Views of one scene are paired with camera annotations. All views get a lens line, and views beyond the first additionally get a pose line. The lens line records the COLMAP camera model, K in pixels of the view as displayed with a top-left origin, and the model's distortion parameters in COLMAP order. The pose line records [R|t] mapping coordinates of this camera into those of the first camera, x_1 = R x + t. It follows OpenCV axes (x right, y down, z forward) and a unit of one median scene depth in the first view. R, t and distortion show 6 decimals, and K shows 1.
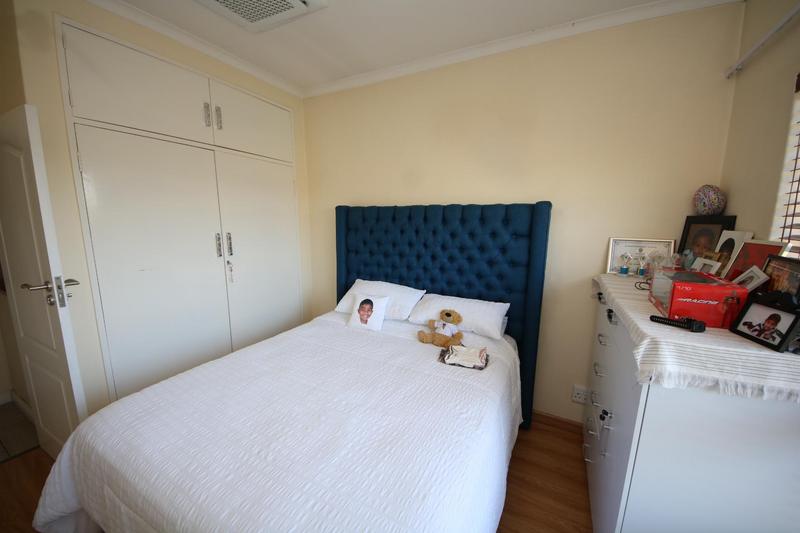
lens RADIAL K [[291.4, 0, 400.8], [0, 291.4, 267.9], [0, 0, 1]] dist [0.000209, -0.000117]
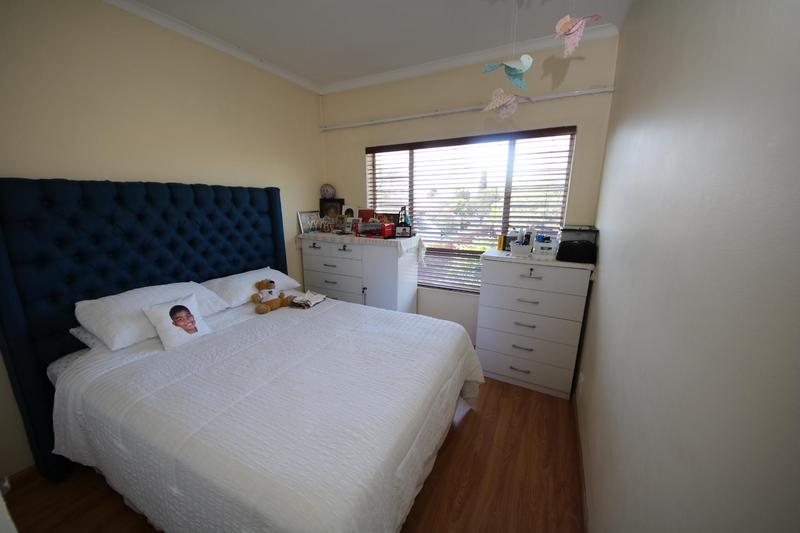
lens RADIAL K [[291.4, 0, 393.8], [0, 291.4, 266.0], [0, 0, 1]] dist [0.000209, -0.000117]
pose [[0.014256, -0.225076, 0.974237, -0.845197], [0.157234, 0.962719, 0.220114, -0.074789], [-0.987458, 0.150045, 0.049114, 0.384915]]
